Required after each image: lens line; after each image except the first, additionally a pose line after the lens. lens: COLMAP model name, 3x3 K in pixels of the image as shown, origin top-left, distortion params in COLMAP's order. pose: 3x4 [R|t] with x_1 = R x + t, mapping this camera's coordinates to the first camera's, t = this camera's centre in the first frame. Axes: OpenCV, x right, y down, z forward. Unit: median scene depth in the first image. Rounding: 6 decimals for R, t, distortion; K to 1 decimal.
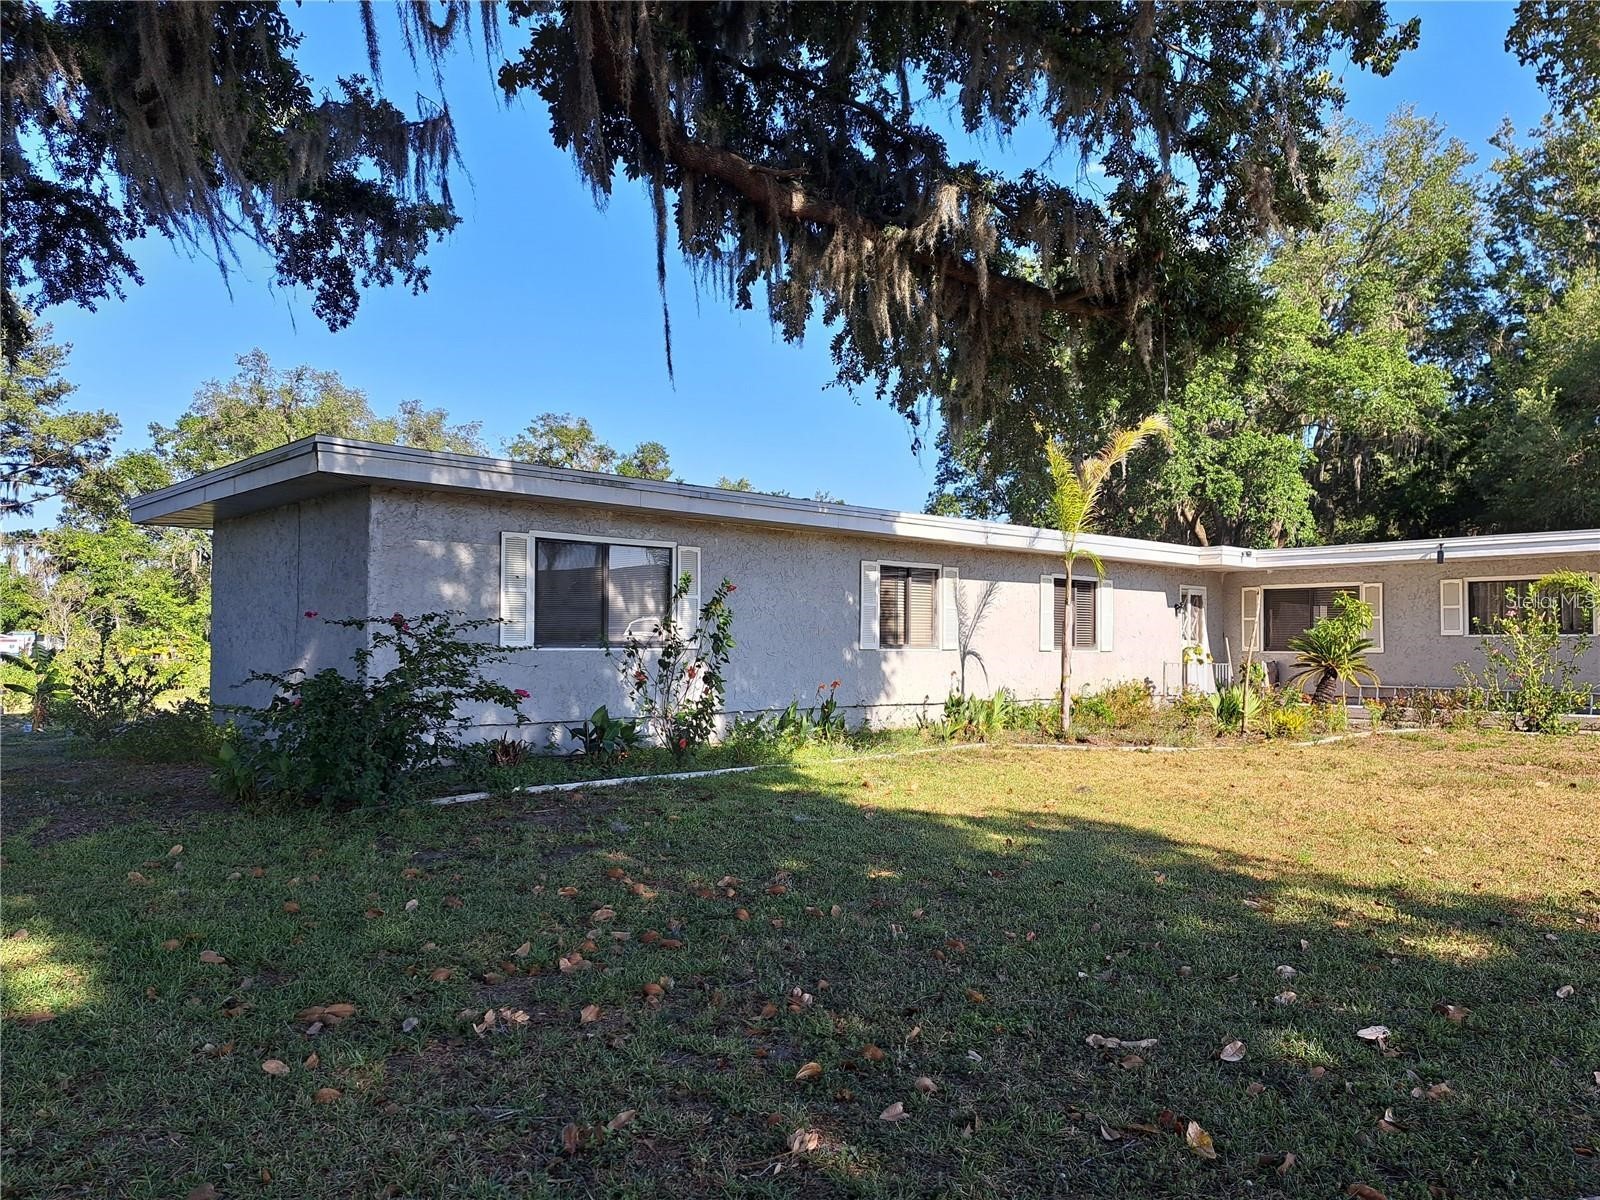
lens RADIAL K [[1136.3, 0, 800.0], [0, 1136.3, 600.0], [0, 0, 1]] dist [0.034379, -0.035246]
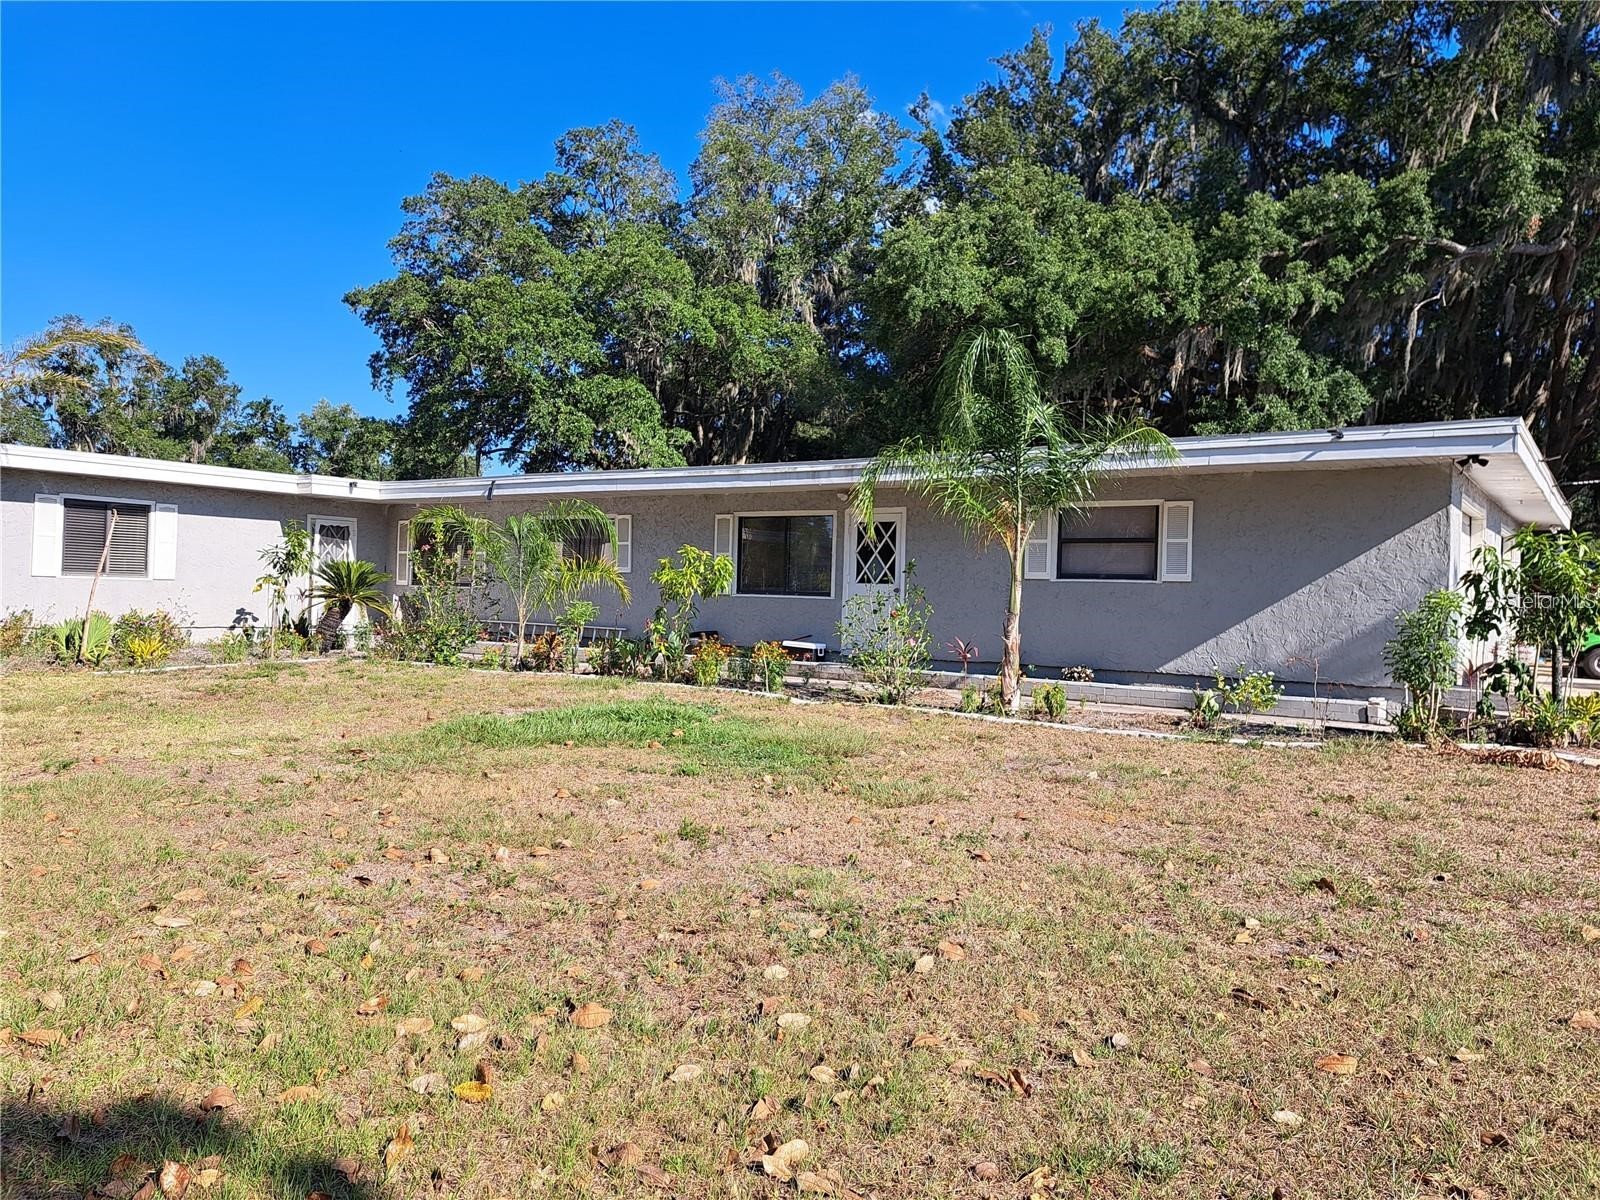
lens RADIAL K [[1154.2, 0, 797.6], [0, 1154.2, 578.5], [0, 0, 1]] dist [0.088199, -0.099526]
pose [[0.979556, 0.027562, 0.199276, 0.716100], [-0.033622, 0.999067, 0.027088, -0.000353], [-0.198344, -0.033234, 0.979569, -0.060811]]
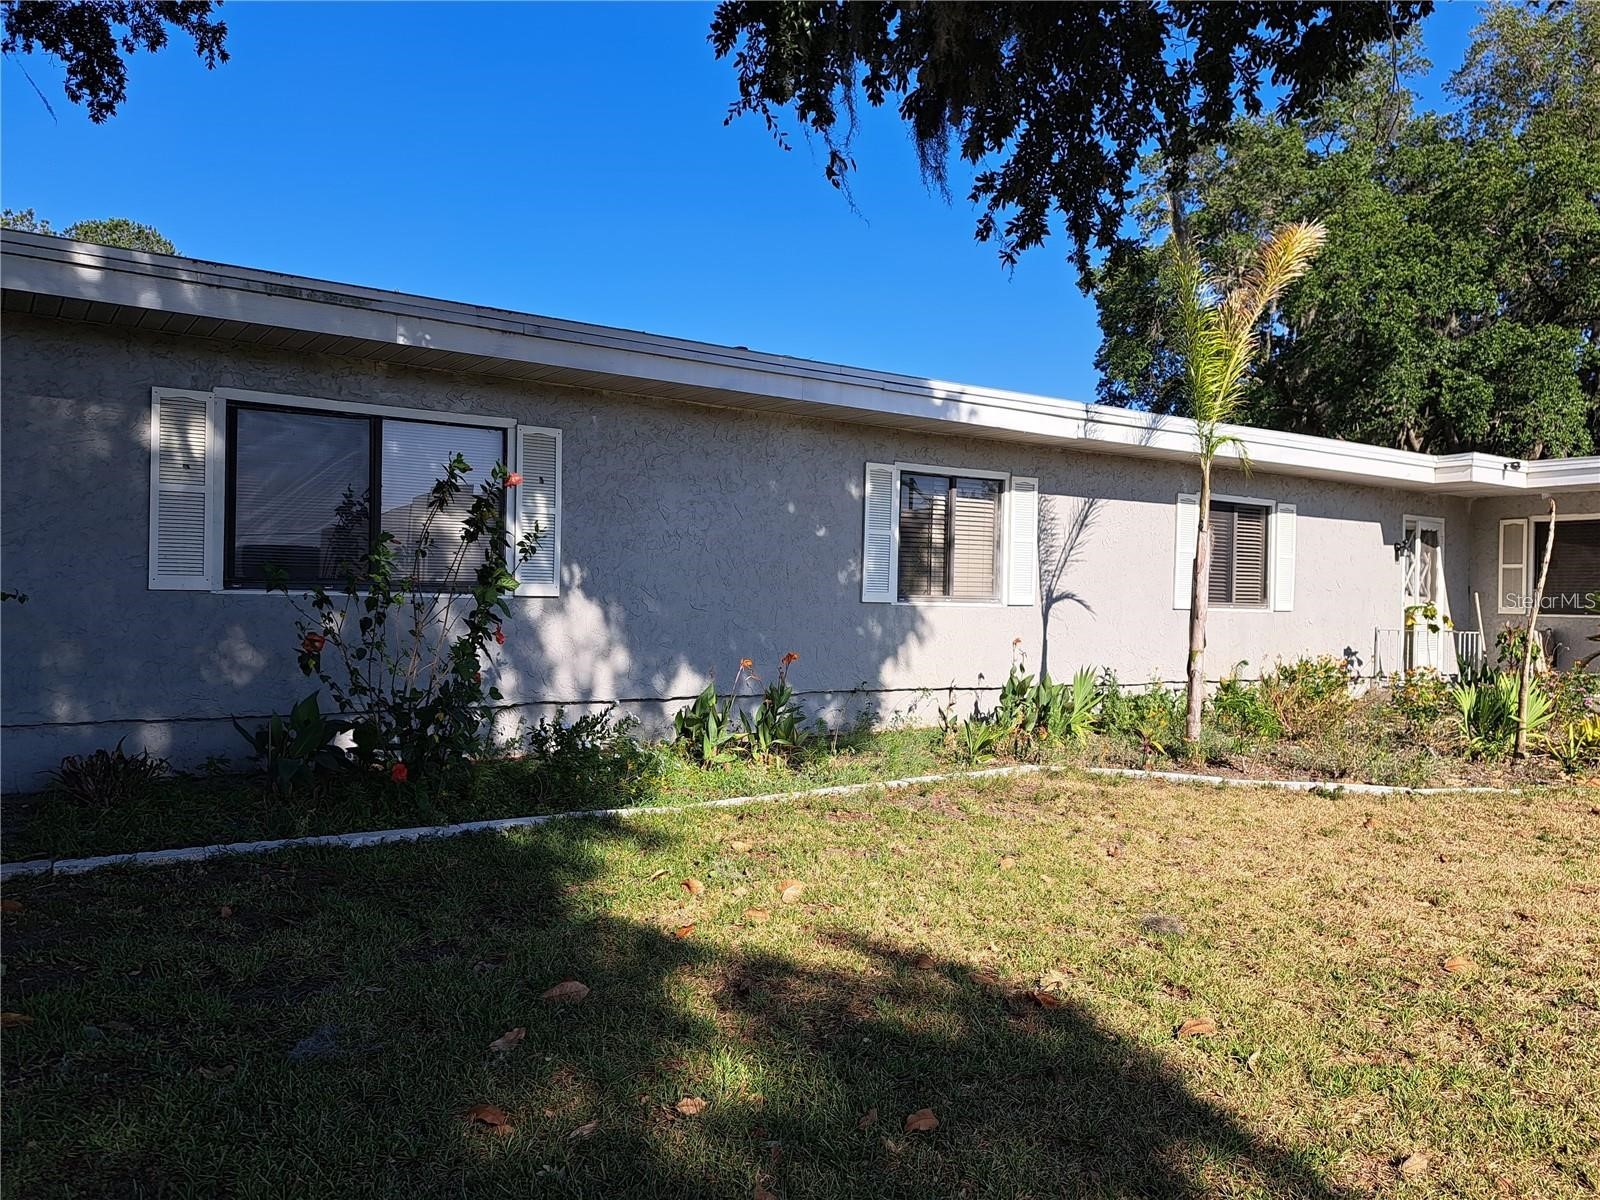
lens RADIAL K [[1155.7, 0, 800.0], [0, 1155.7, 600.0], [0, 0, 1]] dist [0.027013, 0.000118]
pose [[0.988462, 0.013799, -0.150837, 0.111728], [-0.007510, 0.999081, 0.042189, 0.014963], [0.151281, -0.040569, 0.987658, 0.344678]]
